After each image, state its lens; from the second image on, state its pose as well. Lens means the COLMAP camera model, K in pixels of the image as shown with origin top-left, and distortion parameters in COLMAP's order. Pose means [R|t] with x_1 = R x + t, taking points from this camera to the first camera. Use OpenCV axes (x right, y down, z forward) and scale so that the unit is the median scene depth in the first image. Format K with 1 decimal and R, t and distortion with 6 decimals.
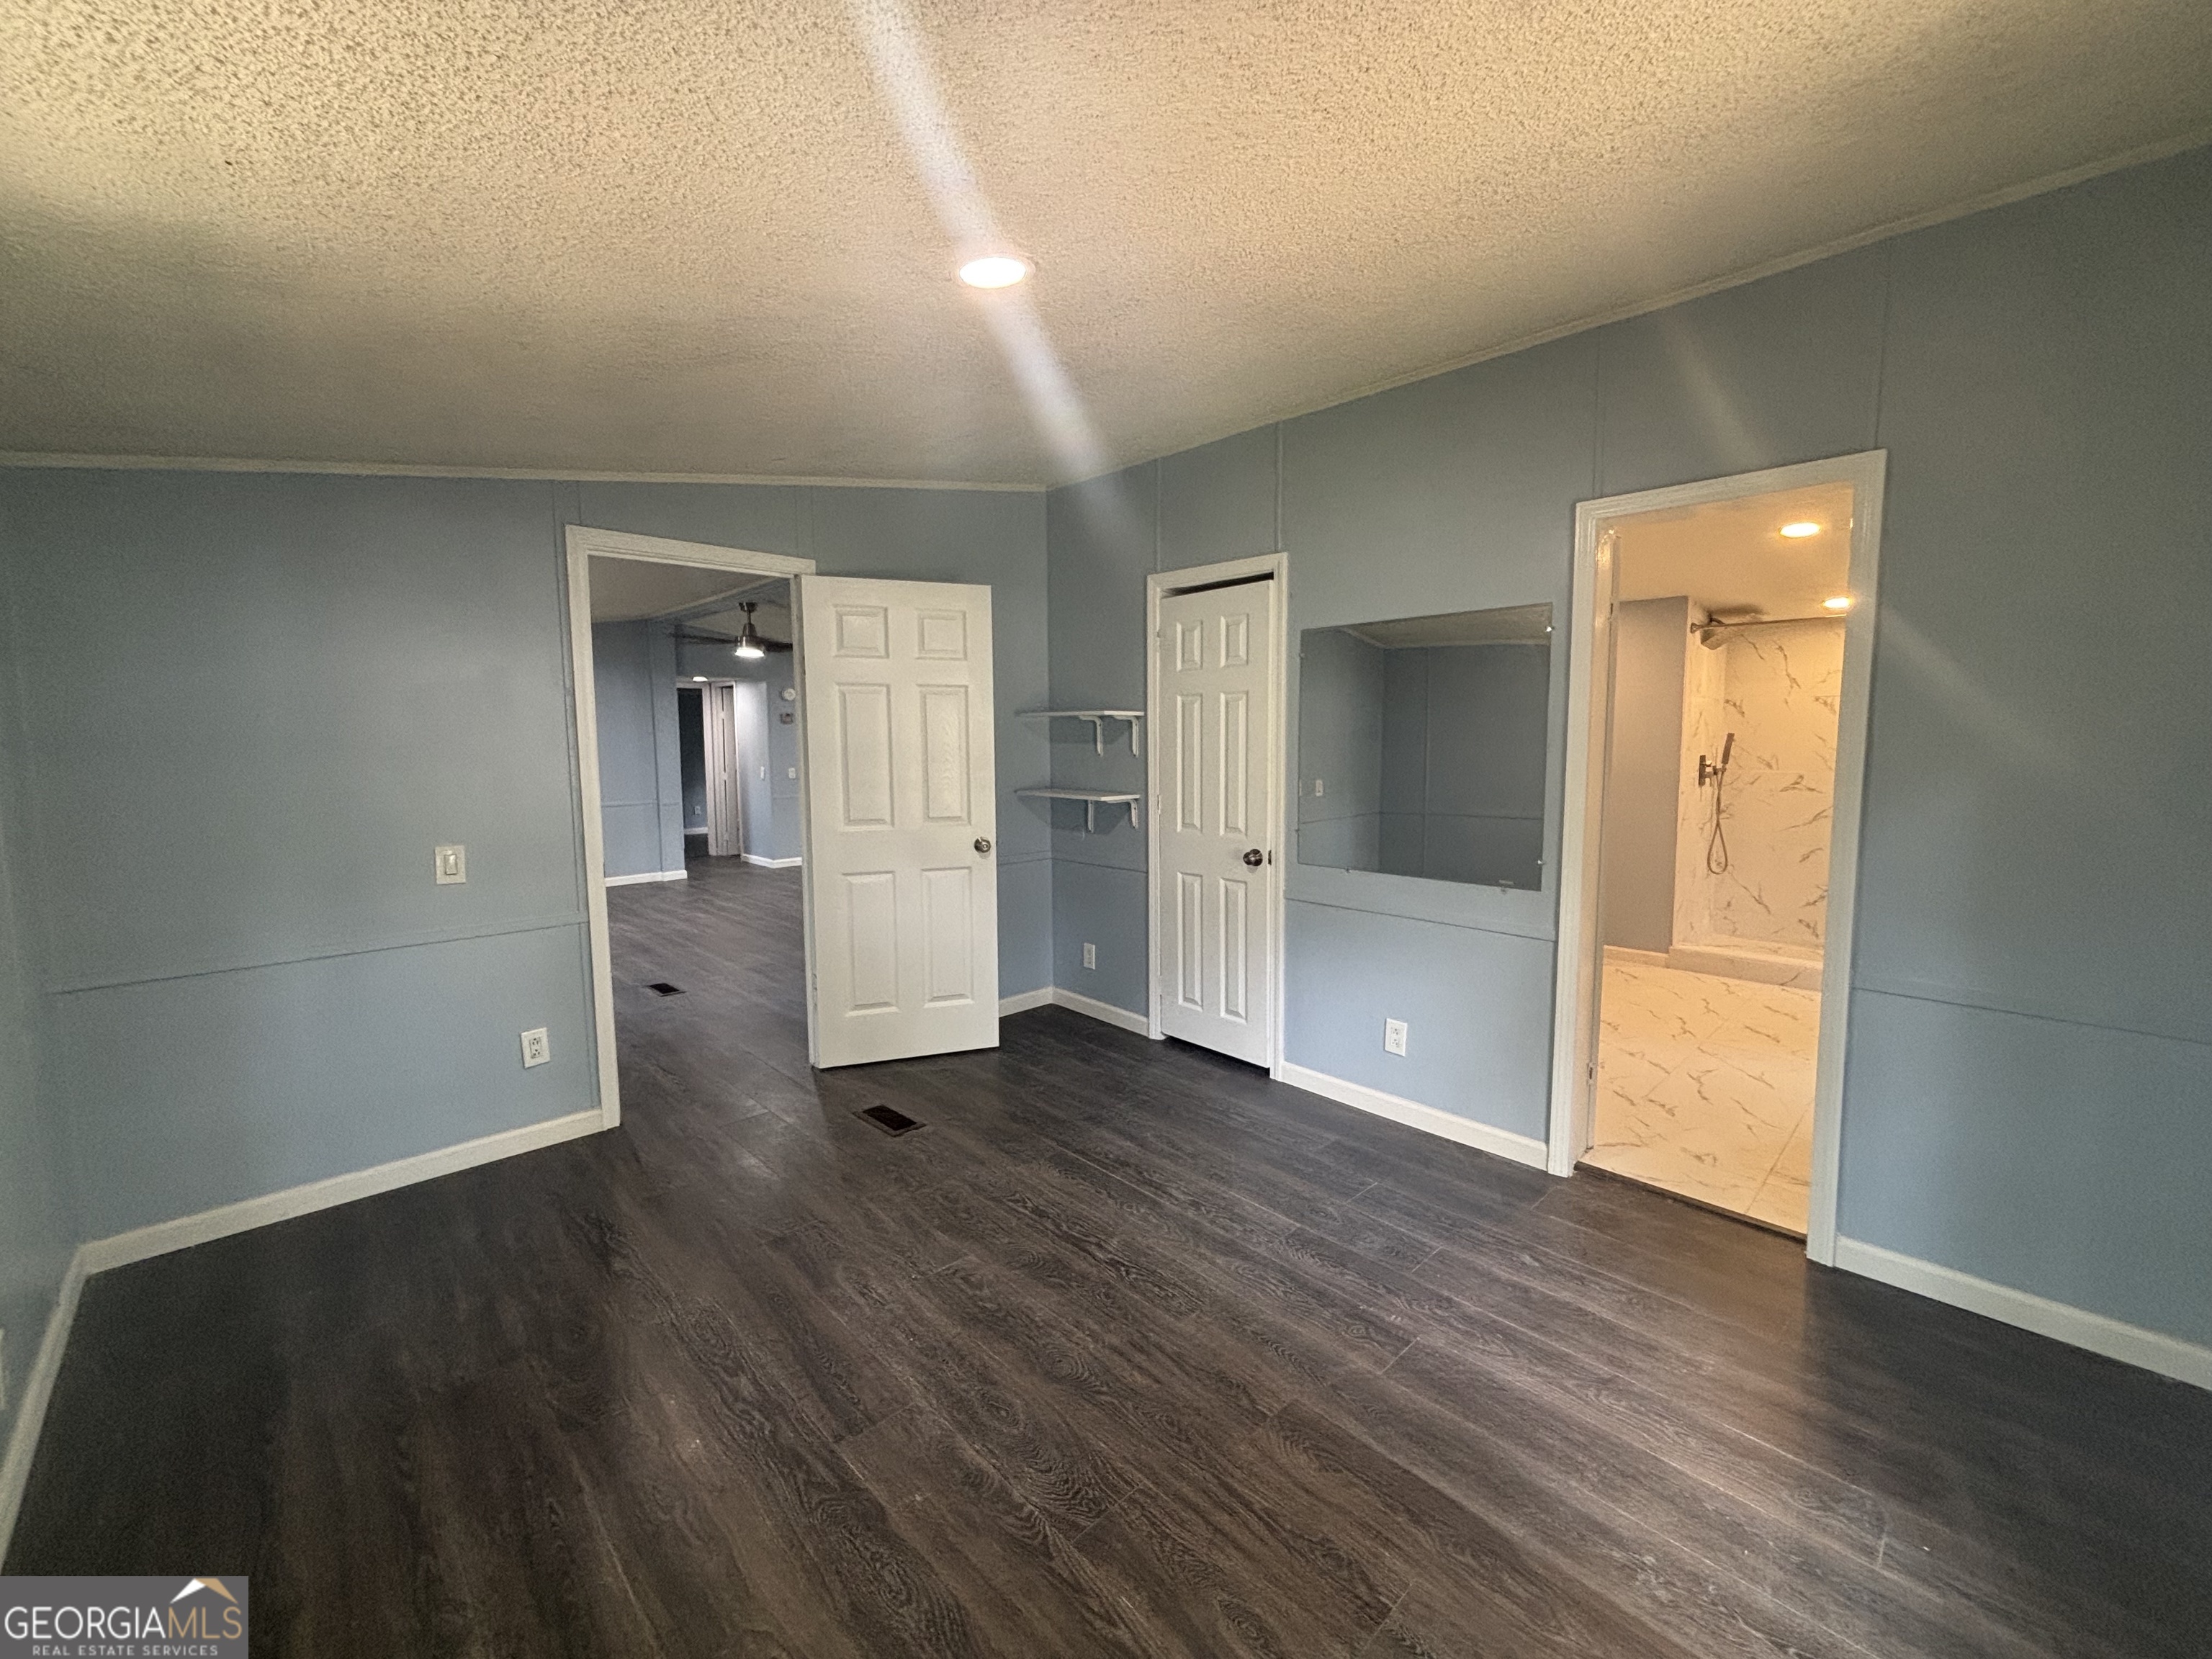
lens RADIAL K [[895.5, 0, 1111.4], [0, 895.5, 822.9], [0, 0, 1]] dist [0.001765, 0.000566]
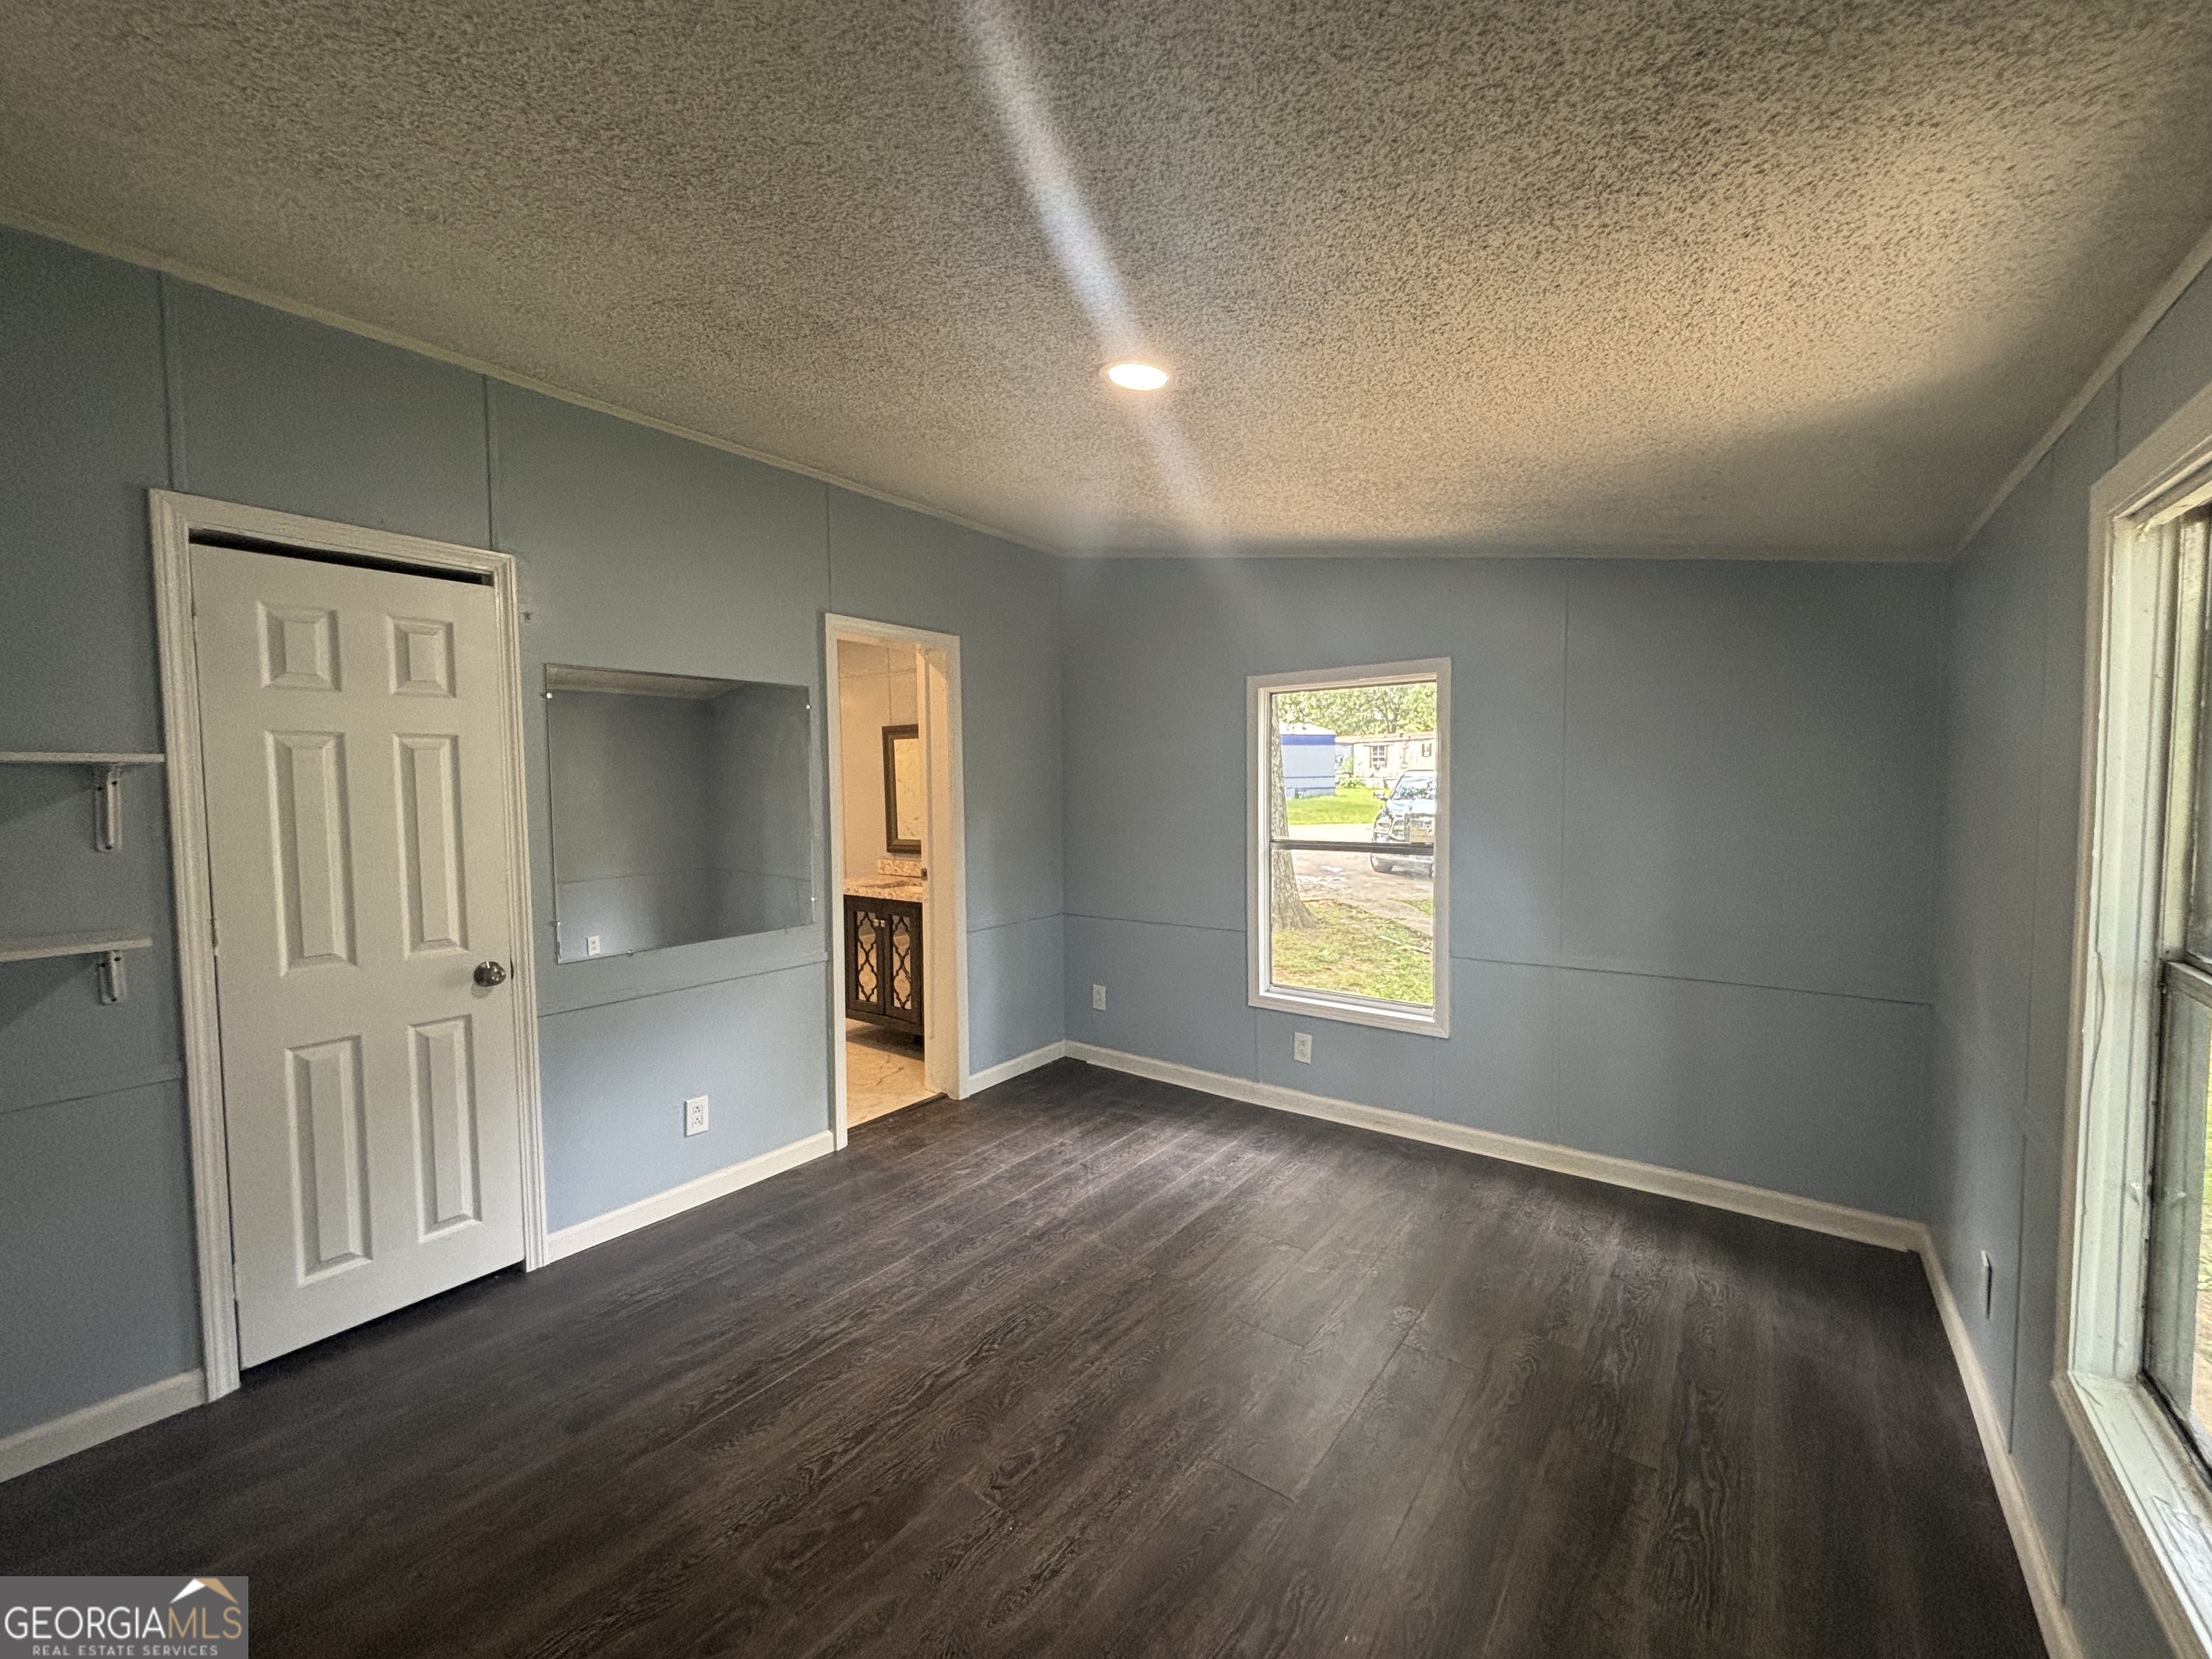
lens RADIAL K [[895.5, 0, 1103.0], [0, 895.5, 828.0], [0, 0, 1]] dist [0.001765, 0.000566]
pose [[-0.158658, -0.047962, 0.986168, -0.840029], [0.106707, 0.992136, 0.065420, -0.097000], [-0.981550, 0.115611, -0.152293, 0.872838]]
